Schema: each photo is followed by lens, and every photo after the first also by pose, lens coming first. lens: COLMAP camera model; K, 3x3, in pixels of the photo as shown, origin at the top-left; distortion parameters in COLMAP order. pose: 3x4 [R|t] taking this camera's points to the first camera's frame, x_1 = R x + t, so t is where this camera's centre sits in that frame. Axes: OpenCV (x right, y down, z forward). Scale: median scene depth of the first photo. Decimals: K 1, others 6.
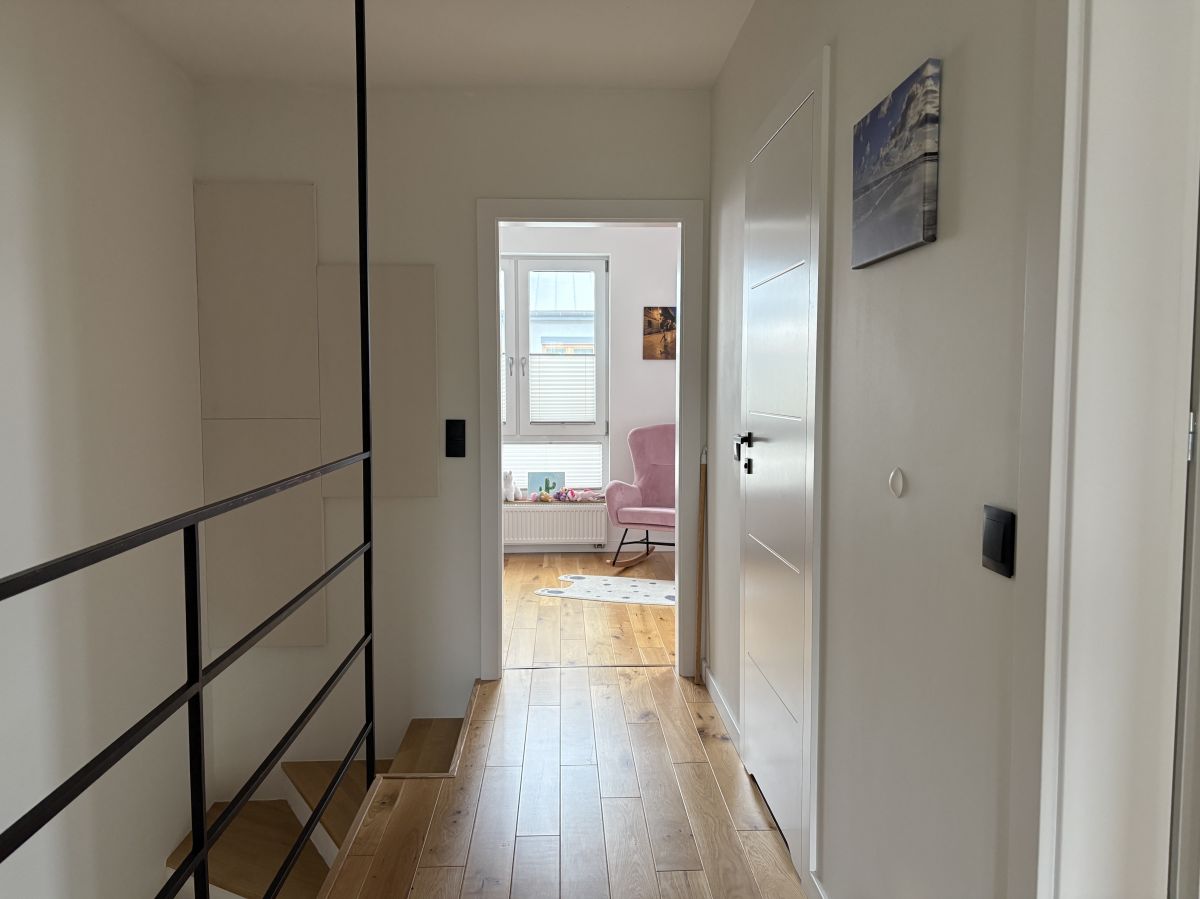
lens RADIAL K [[910.4, 0, 600.2], [0, 910.4, 449.1], [0, 0, 1]] dist [0.040136, -0.029966]
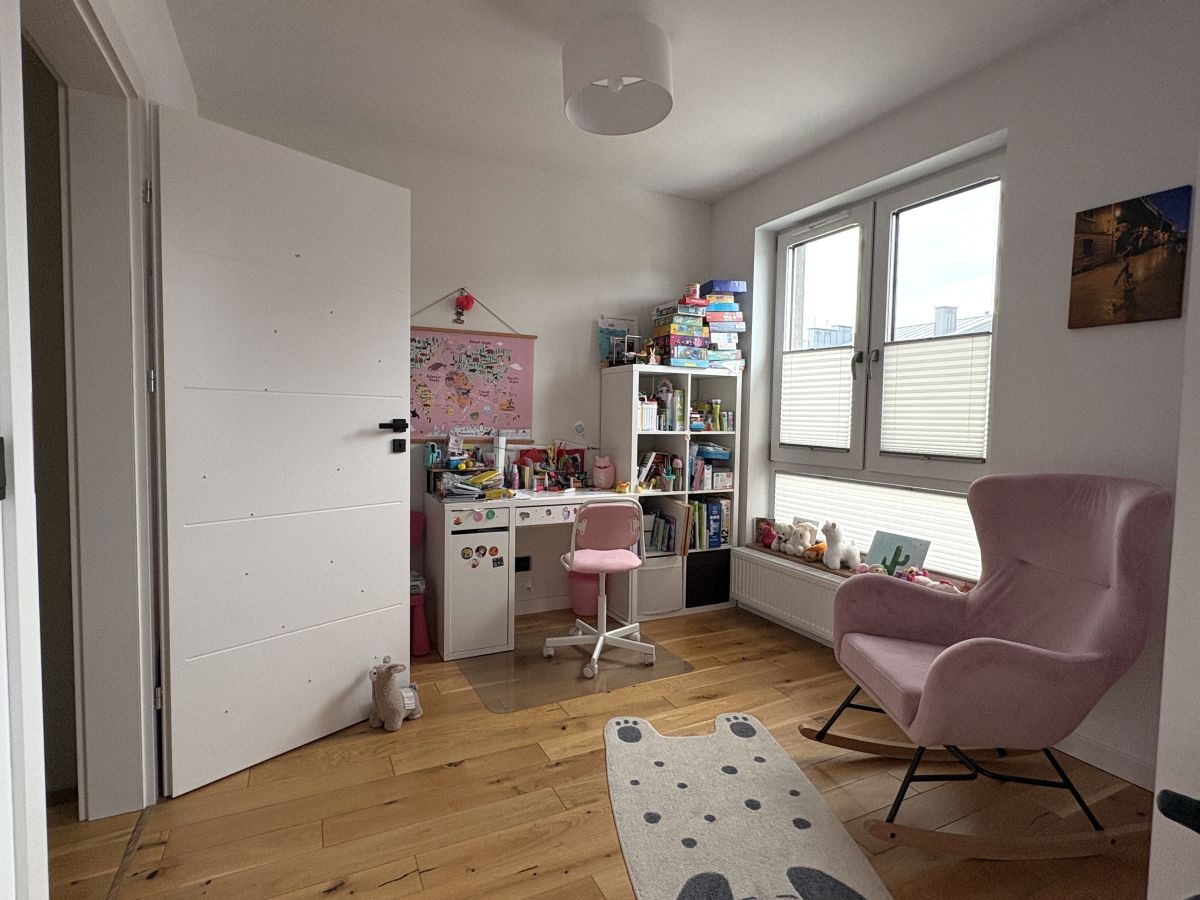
lens RADIAL K [[603.8, 0, 598.1], [0, 603.8, 448.2], [0, 0, 1]] dist [-0.005360, -0.000973]
pose [[0.397532, 0.058191, -0.915741, 0.233022], [-0.089746, 0.995668, 0.024311, -0.025354], [0.913189, 0.072519, 0.401032, 0.668755]]
